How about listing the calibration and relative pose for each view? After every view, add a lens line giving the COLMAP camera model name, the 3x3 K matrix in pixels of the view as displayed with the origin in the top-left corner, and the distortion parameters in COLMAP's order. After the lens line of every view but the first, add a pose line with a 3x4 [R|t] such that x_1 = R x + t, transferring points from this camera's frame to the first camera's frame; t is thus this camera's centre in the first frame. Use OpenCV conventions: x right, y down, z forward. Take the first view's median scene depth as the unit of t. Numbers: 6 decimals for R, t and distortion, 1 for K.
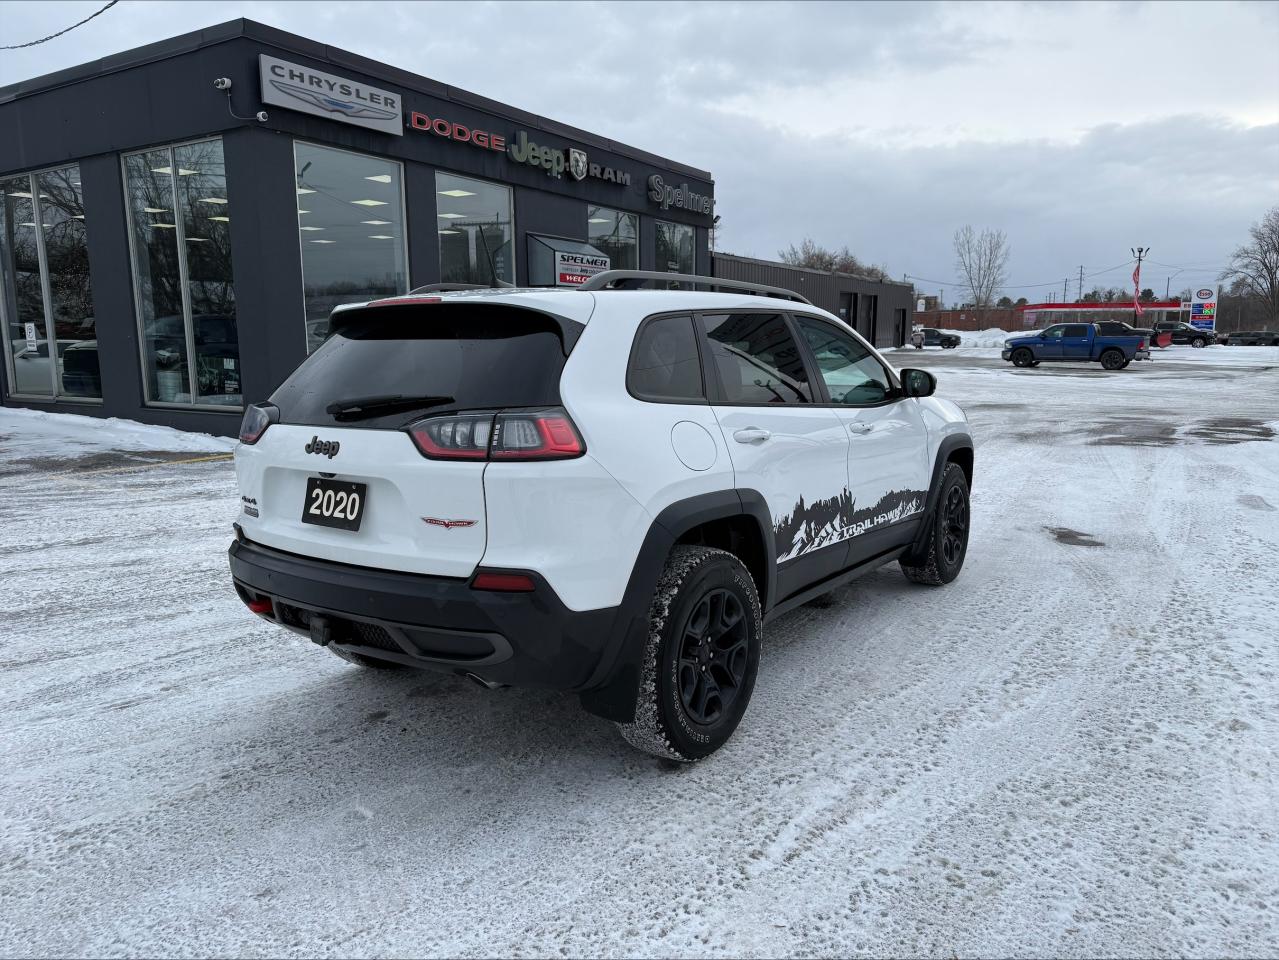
lens RADIAL K [[890.2, 0, 641.3], [0, 890.2, 487.0], [0, 0, 1]] dist [0.049149, -0.059098]
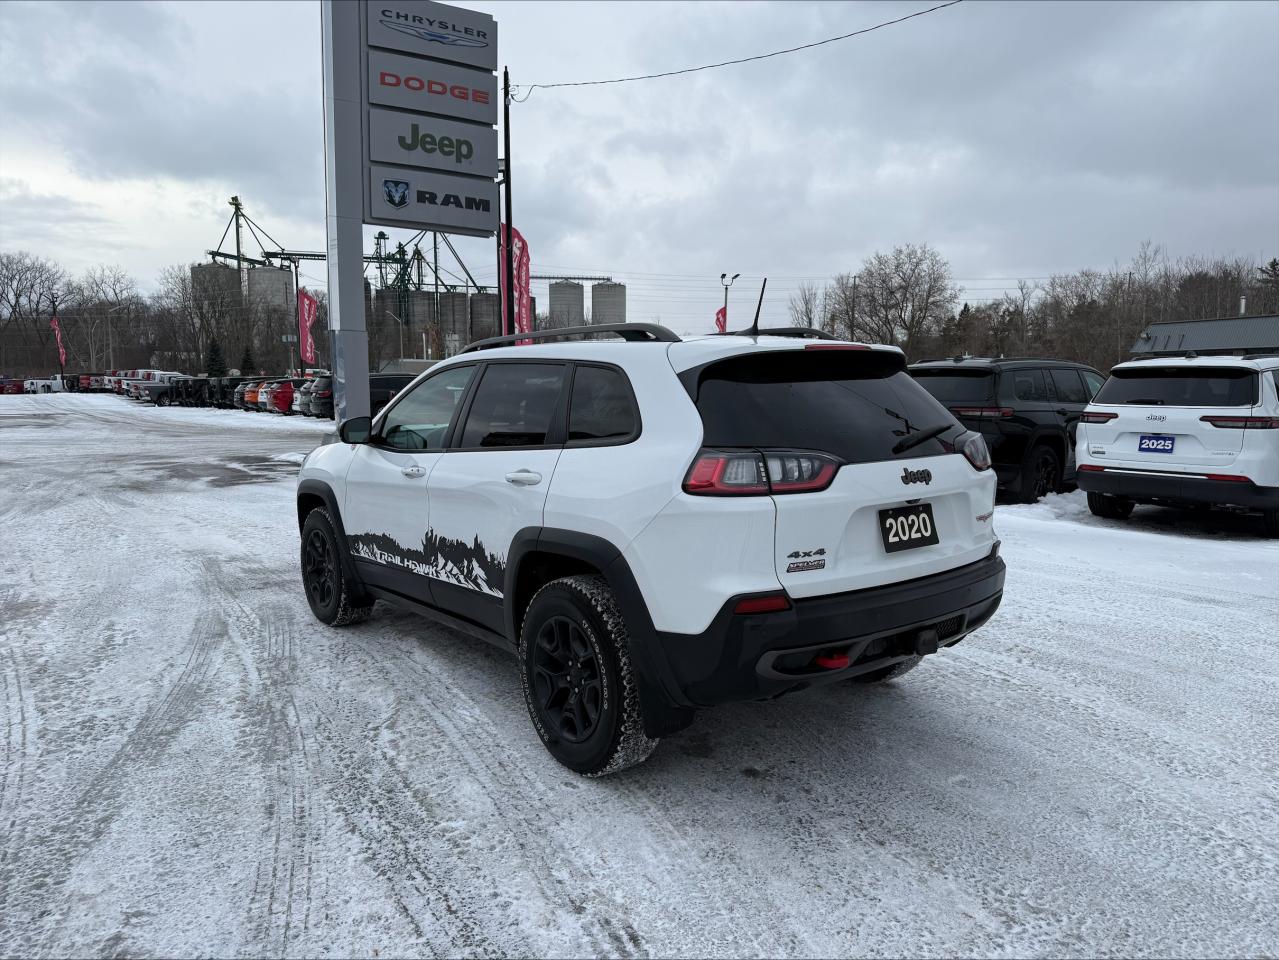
lens RADIAL K [[890.2, 0, 641.3], [0, 890.2, 487.0], [0, 0, 1]] dist [0.049149, -0.059098]
pose [[0.281872, -0.098320, 0.954401, -1.130245], [0.149835, 0.987042, 0.057431, -0.109315], [-0.947680, 0.126814, 0.292951, 0.745408]]
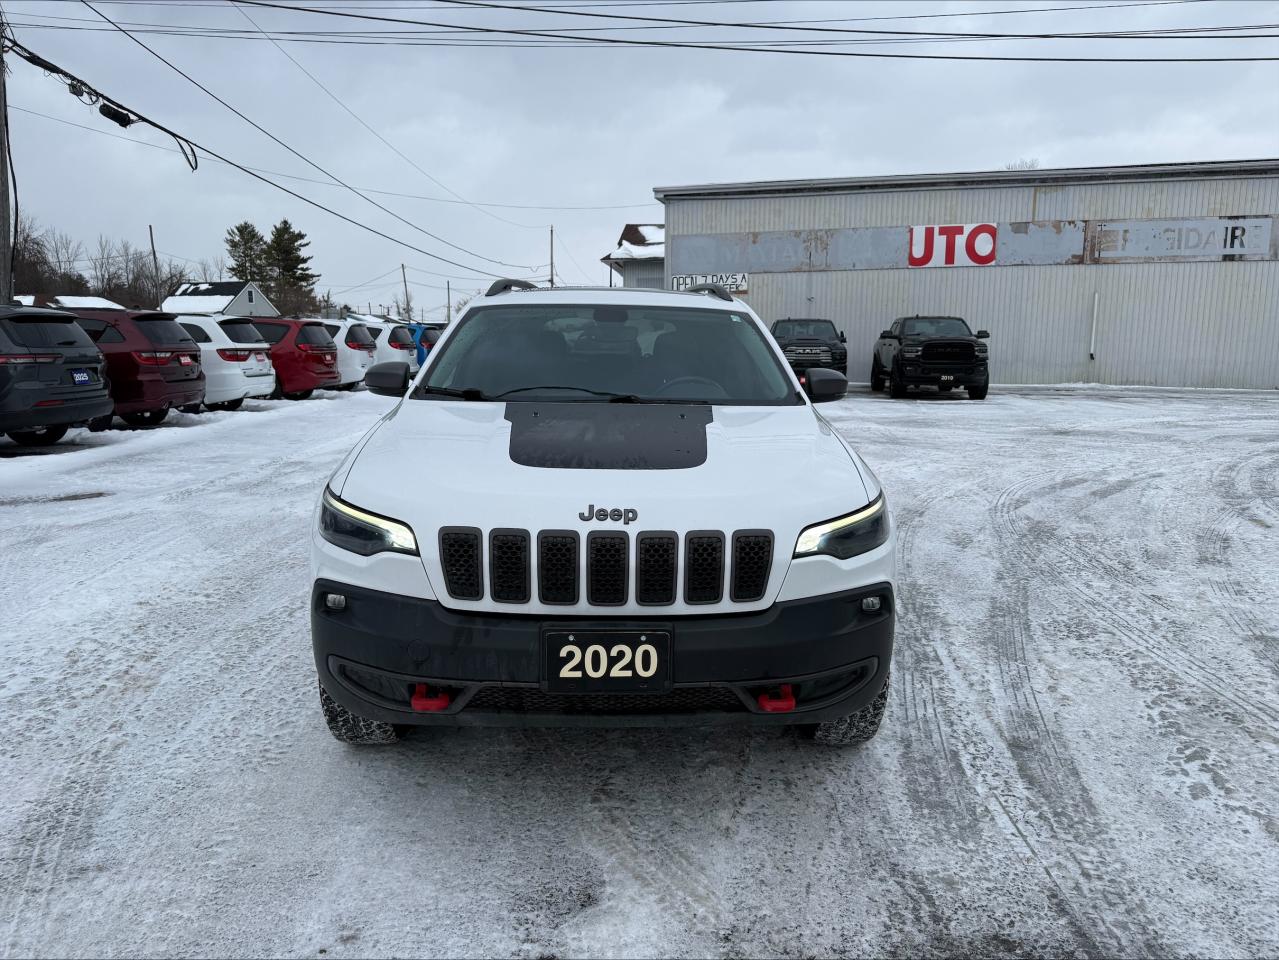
lens RADIAL K [[913.7, 0, 651.6], [0, 913.7, 451.6], [0, 0, 1]] dist [0.047858, -0.036560]
pose [[-0.788316, 0.086853, -0.609109, 0.768584], [-0.090896, 0.962684, 0.254909, -0.352278], [0.608519, 0.256314, -0.751005, 2.173005]]
